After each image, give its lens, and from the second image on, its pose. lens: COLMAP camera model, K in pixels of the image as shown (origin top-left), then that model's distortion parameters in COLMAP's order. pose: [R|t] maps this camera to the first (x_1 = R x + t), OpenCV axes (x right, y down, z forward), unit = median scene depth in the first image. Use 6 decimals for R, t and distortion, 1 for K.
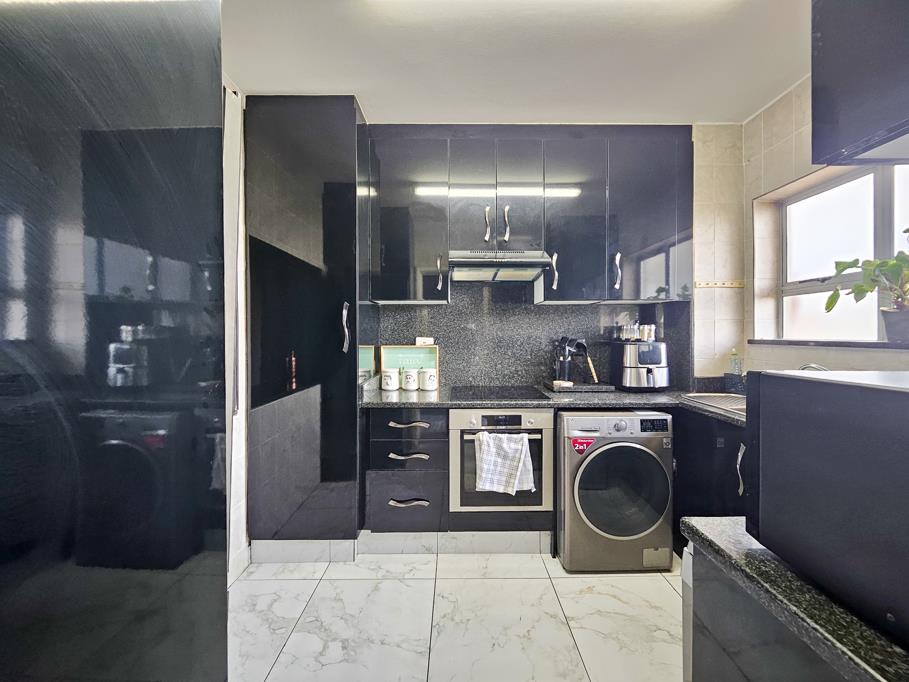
lens RADIAL K [[360.9, 0, 454.5], [0, 360.9, 341.0], [0, 0, 1]] dist [0.001201, 0.000193]
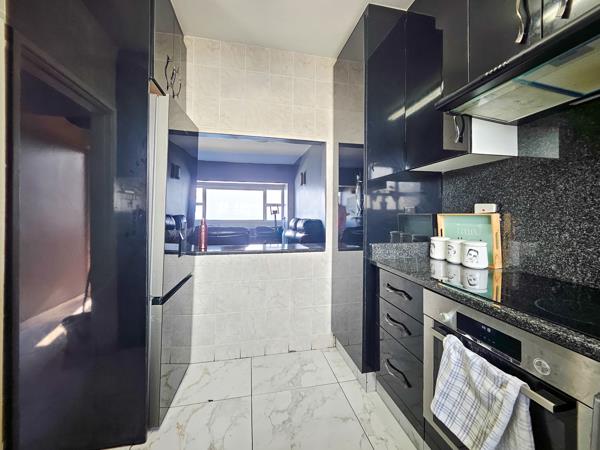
lens RADIAL K [[243.9, 0, 307.6], [0, 243.9, 212.7], [0, 0, 1]] dist [-0.000047, 0.000137]
pose [[0.224830, -0.002008, -0.974396, 0.437973], [-0.018725, 0.999804, -0.006381, 0.025442], [0.974218, 0.019680, 0.224748, 0.586168]]
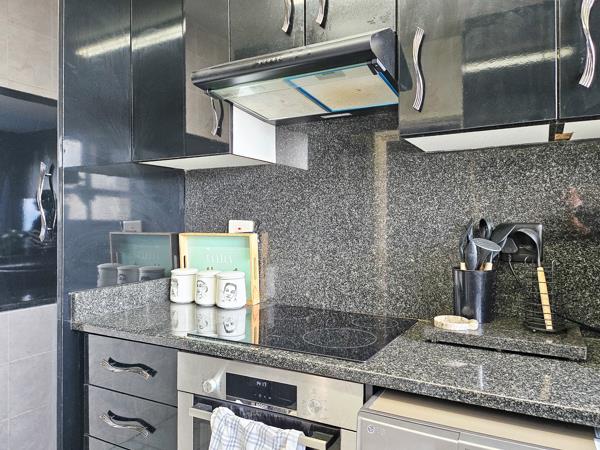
lens RADIAL K [[432.1, 0, 307.5], [0, 432.1, 225.4], [0, 0, 1]] dist [0.043395, -0.000694]
pose [[0.881865, 0.004213, -0.471483, 0.435554], [-0.008814, 0.999933, -0.007550, 0.004111], [0.471419, 0.010814, 0.881843, 0.490908]]
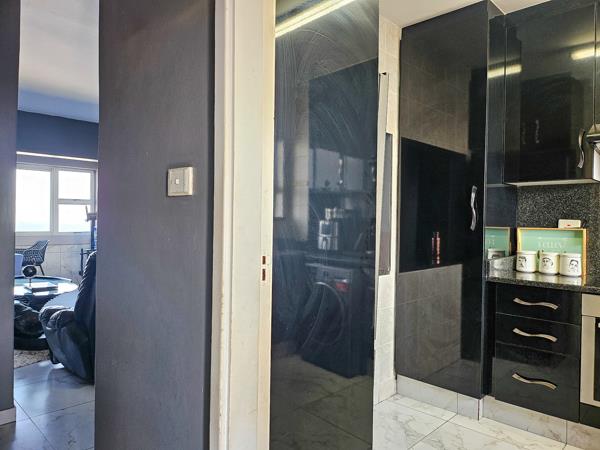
lens RADIAL K [[422.0, 0, 309.9], [0, 422.0, 224.1], [0, 0, 1]] dist [0.007228, 0.002168]
pose [[0.726114, 0.016897, -0.687366, 0.215934], [-0.025858, 0.999662, -0.002742, 0.026143], [0.687088, 0.019765, 0.726306, -0.289434]]
